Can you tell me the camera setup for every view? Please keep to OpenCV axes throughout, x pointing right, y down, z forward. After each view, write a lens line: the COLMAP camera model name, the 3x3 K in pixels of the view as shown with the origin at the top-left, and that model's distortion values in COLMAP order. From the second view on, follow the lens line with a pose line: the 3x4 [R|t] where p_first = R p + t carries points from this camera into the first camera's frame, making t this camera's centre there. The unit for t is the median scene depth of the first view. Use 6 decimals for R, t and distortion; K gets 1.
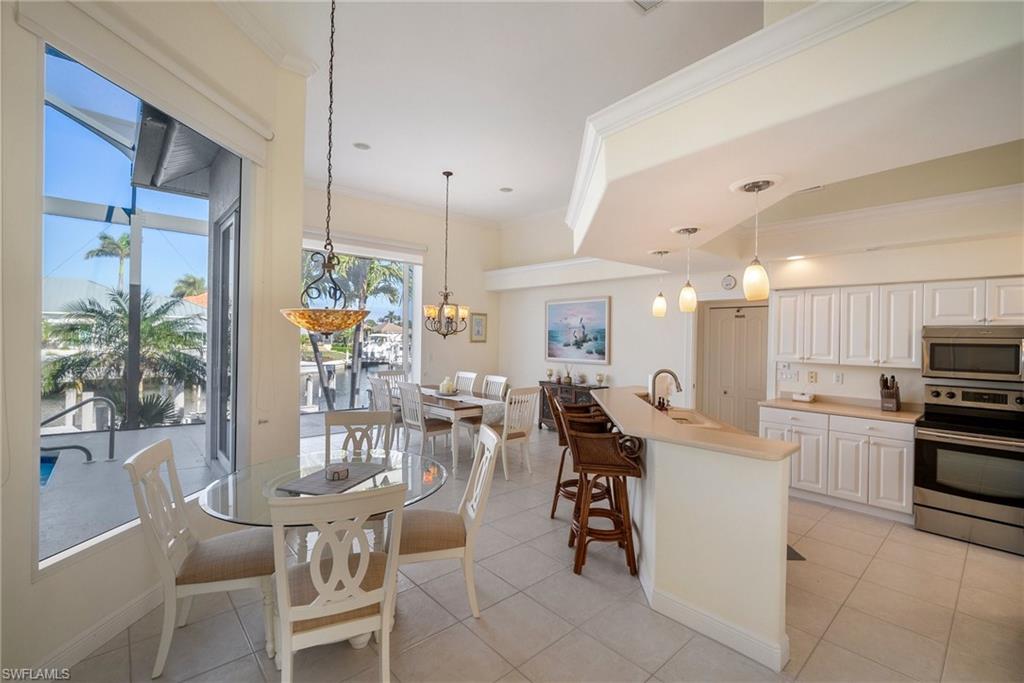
lens RADIAL K [[450.7, 0, 516.2], [0, 450.7, 339.0], [0, 0, 1]] dist [-0.012597, 0.001717]
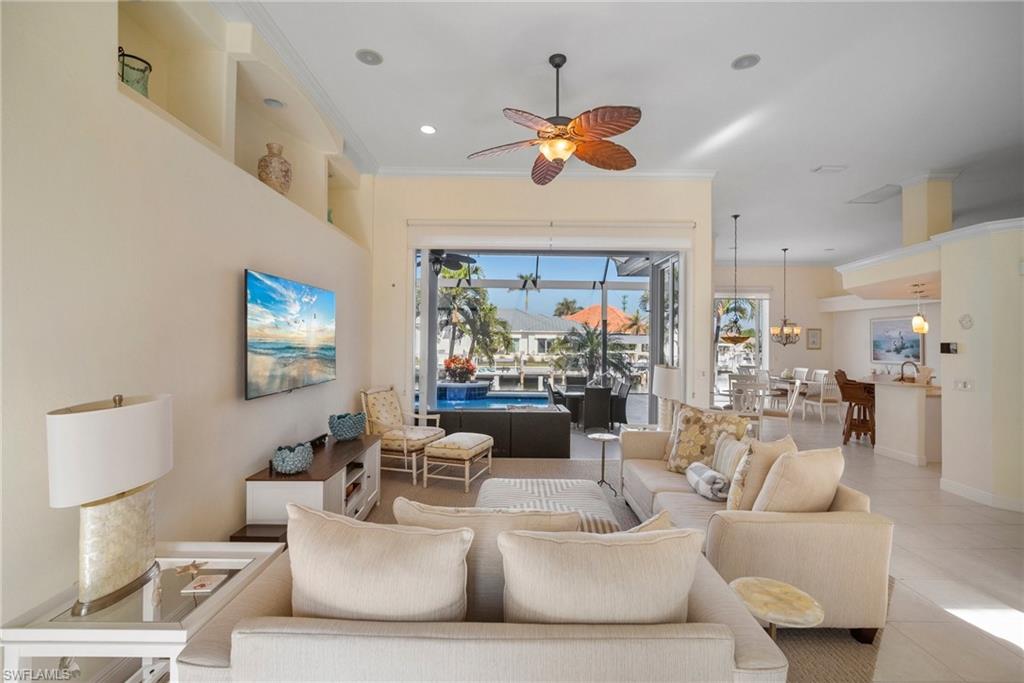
lens RADIAL K [[450.7, 0, 513.8], [0, 450.7, 339.9], [0, 0, 1]] dist [-0.012597, 0.001717]
pose [[0.750933, -0.012340, -0.660264, 0.166071], [-0.000109, 0.999823, -0.018810, 0.005144], [0.660379, 0.014197, 0.750798, -0.813932]]
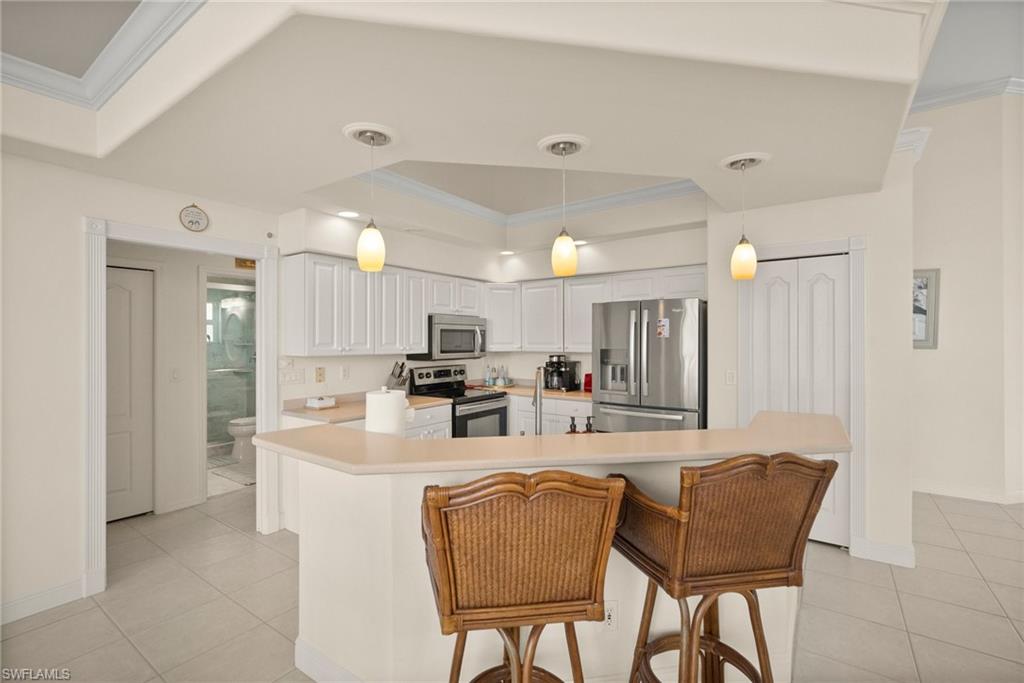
lens RADIAL K [[450.7, 0, 514.7], [0, 450.7, 341.2], [0, 0, 1]] dist [-0.012597, 0.001717]
pose [[-0.221959, -0.020313, 0.974844, -0.069404], [-0.000418, 0.999785, 0.020737, 0.005526], [-0.975056, 0.004196, -0.221920, 0.371049]]
